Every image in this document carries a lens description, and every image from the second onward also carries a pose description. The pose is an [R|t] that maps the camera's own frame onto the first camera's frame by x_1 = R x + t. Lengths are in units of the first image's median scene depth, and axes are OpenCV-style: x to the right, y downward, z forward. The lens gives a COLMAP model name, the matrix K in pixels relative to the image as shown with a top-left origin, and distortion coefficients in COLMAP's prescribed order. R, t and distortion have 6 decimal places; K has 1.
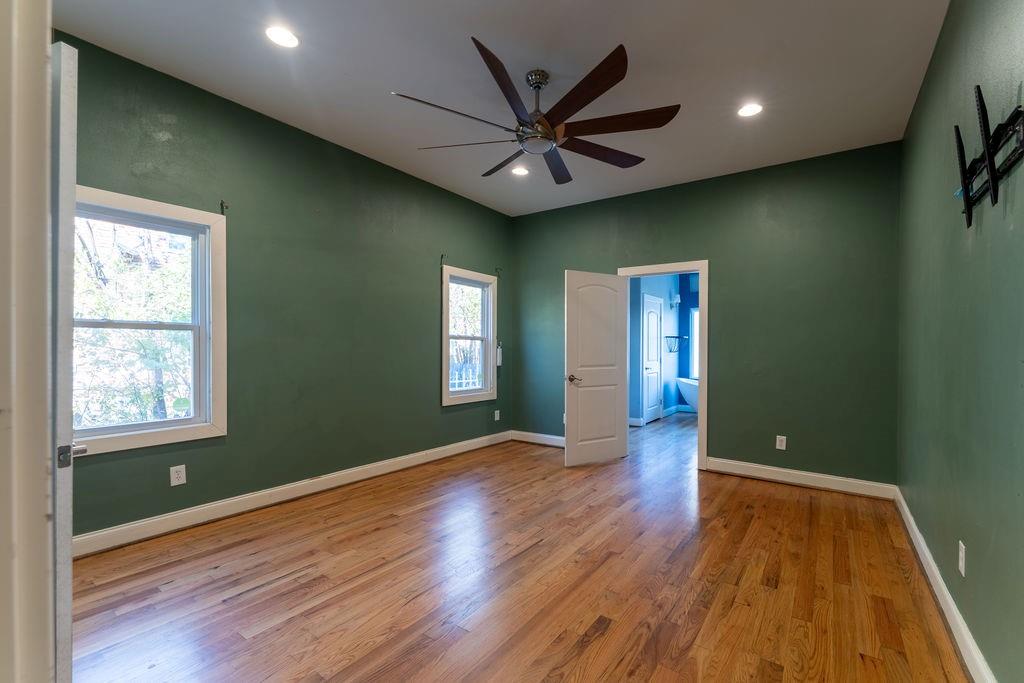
lens RADIAL K [[442.3, 0, 512.0], [0, 442.3, 341.5], [0, 0, 1]] dist [0.000816, -0.000075]
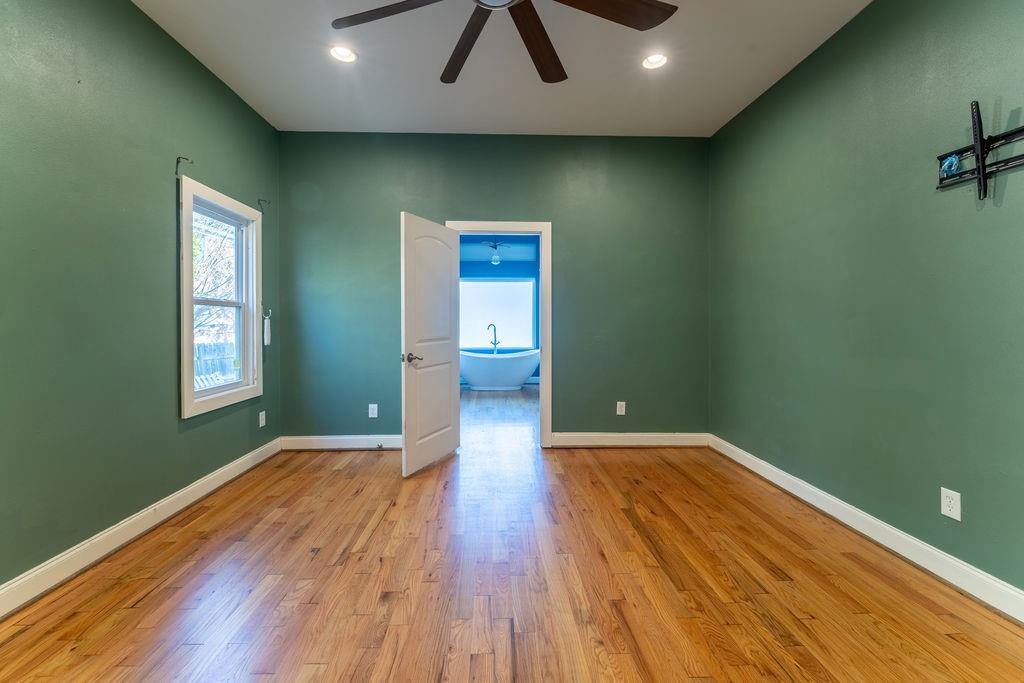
lens RADIAL K [[439.4, 0, 509.7], [0, 439.4, 316.7], [0, 0, 1]] dist [0.000707, -0.000256]
pose [[0.787030, -0.004133, 0.616901, -0.190596], [-0.000499, 0.999973, 0.007337, 0.007960], [-0.616915, -0.006083, 0.787006, 0.309274]]
